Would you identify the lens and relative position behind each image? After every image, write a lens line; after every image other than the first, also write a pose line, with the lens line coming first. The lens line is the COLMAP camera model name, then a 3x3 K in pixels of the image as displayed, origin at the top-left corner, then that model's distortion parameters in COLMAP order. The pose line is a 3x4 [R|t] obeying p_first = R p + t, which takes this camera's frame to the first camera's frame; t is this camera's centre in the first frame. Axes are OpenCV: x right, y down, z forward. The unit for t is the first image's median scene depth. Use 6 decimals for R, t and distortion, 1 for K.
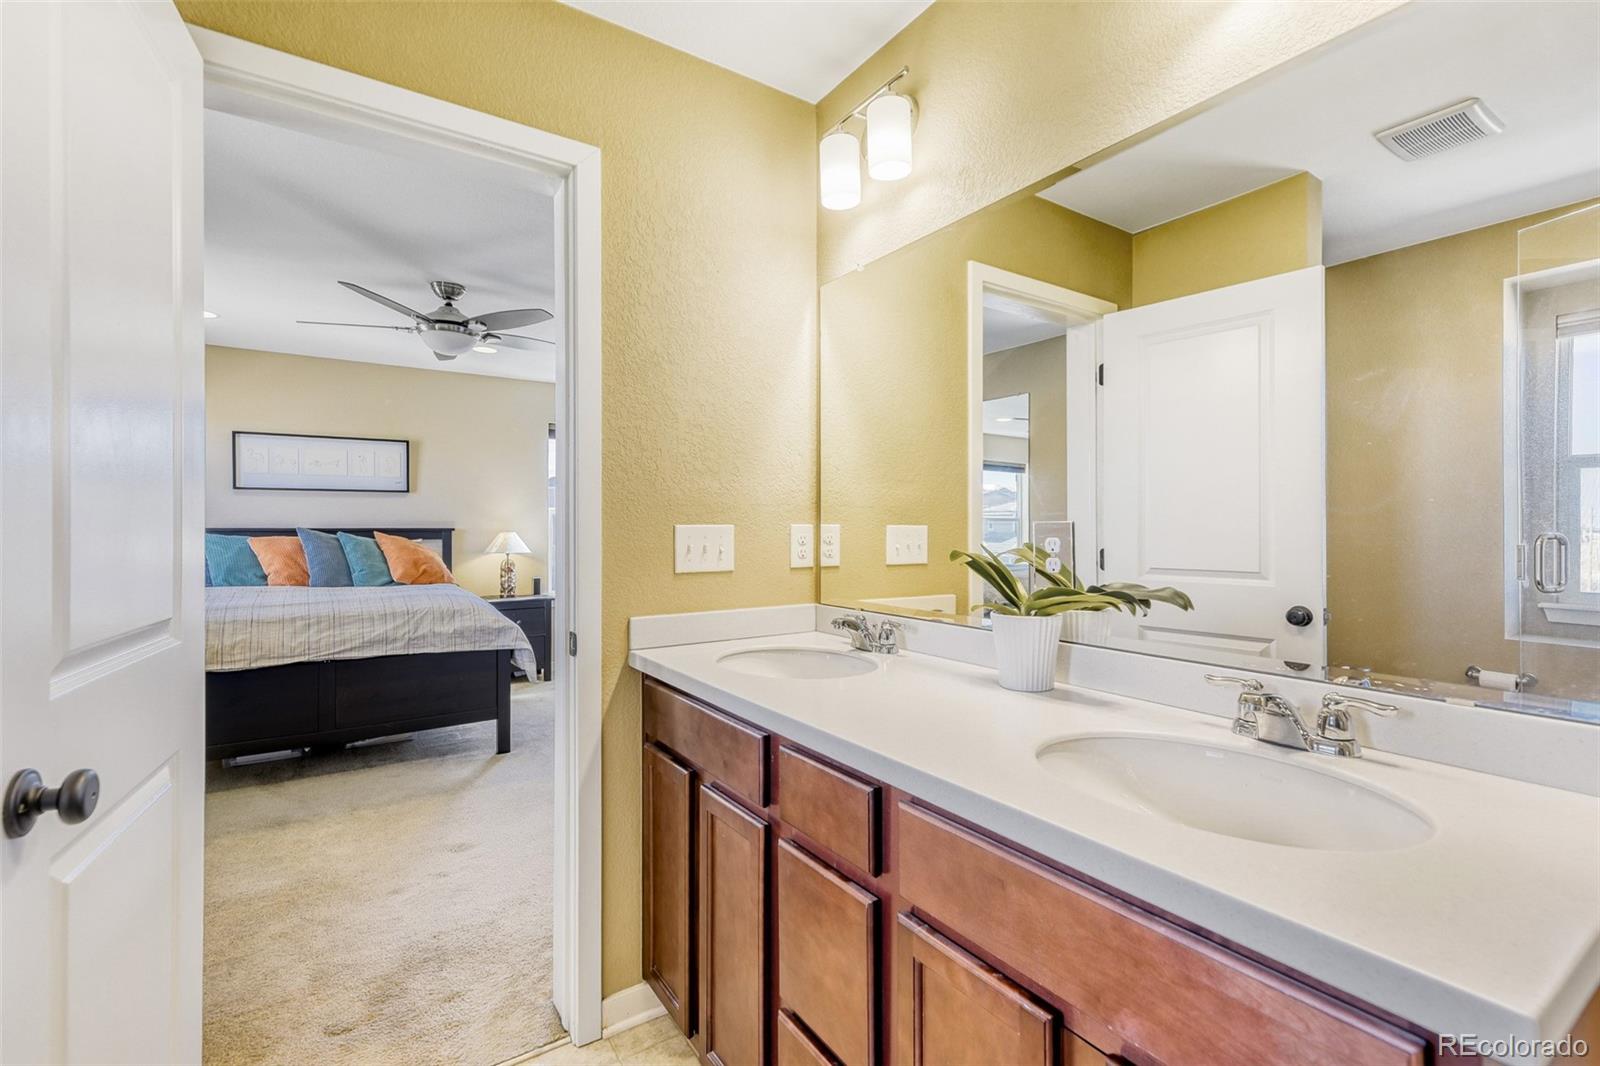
lens RADIAL K [[717.3, 0, 800.0], [0, 717.3, 533.0], [0, 0, 1]] dist [0.014831, -0.000071]
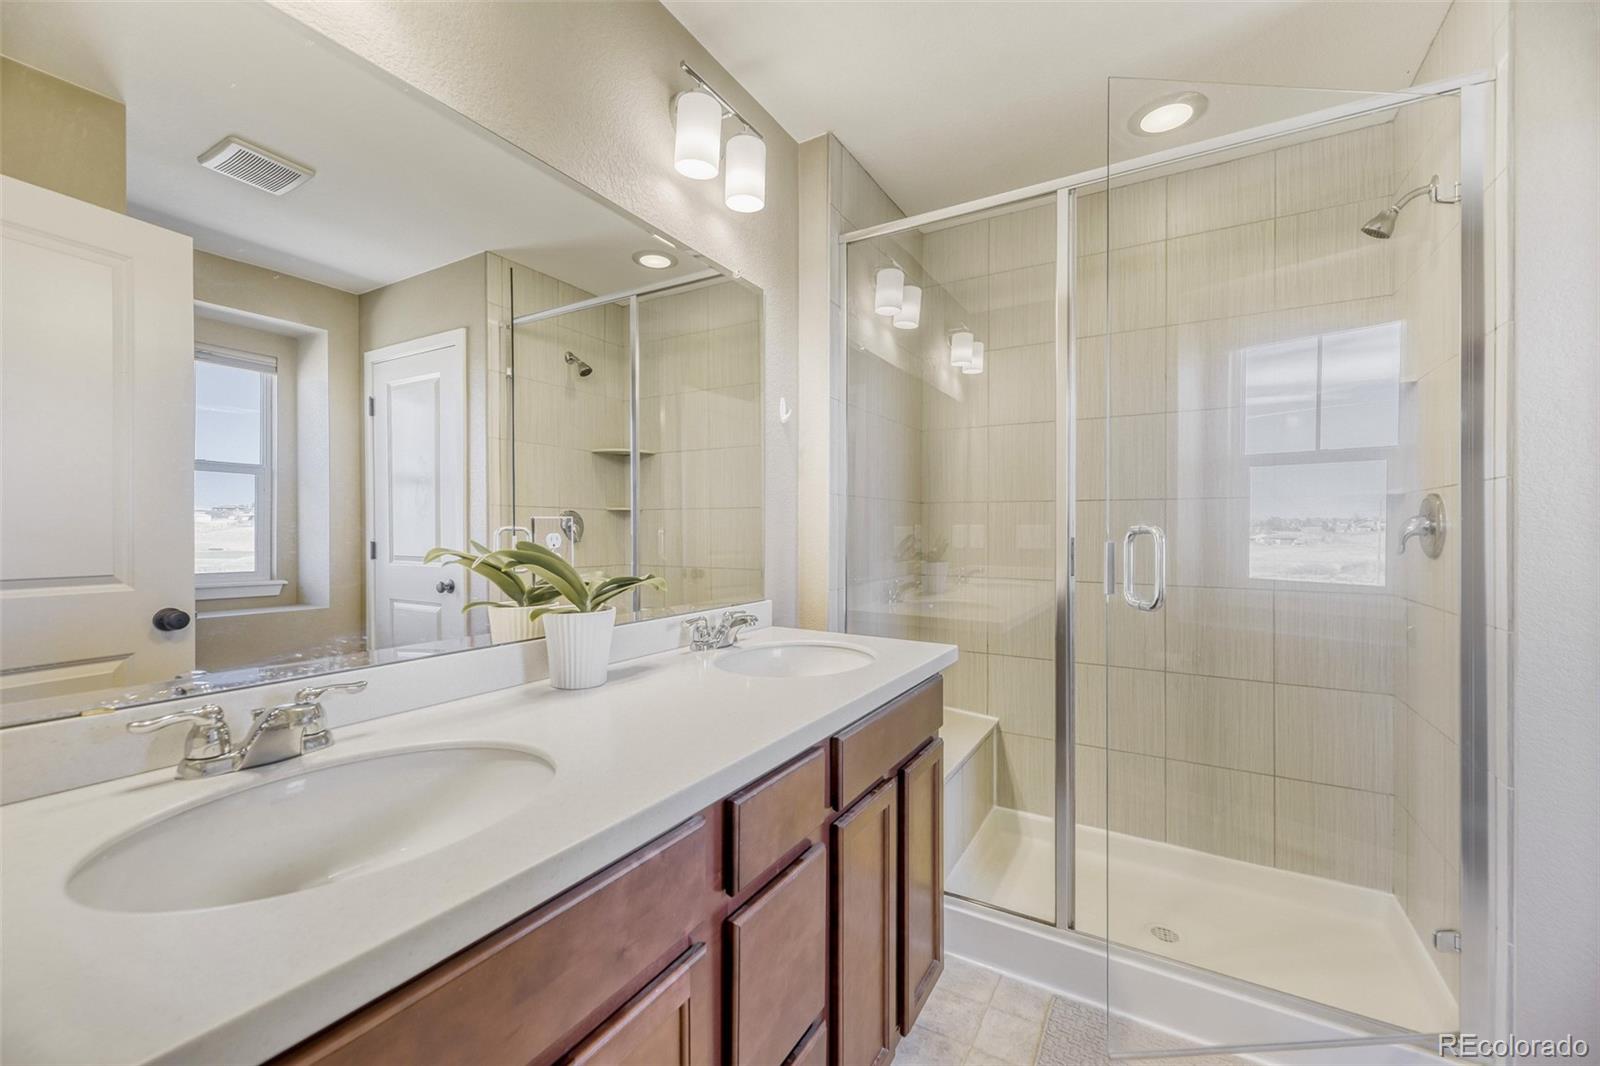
lens RADIAL K [[649.8, 0, 794.6], [0, 649.8, 528.7], [0, 0, 1]] dist [0.000213, -0.000026]
pose [[-0.430997, -0.006661, 0.902329, -0.437117], [-0.003810, 0.999977, 0.005562, -0.004927], [-0.902345, -0.001041, -0.431012, 0.789095]]
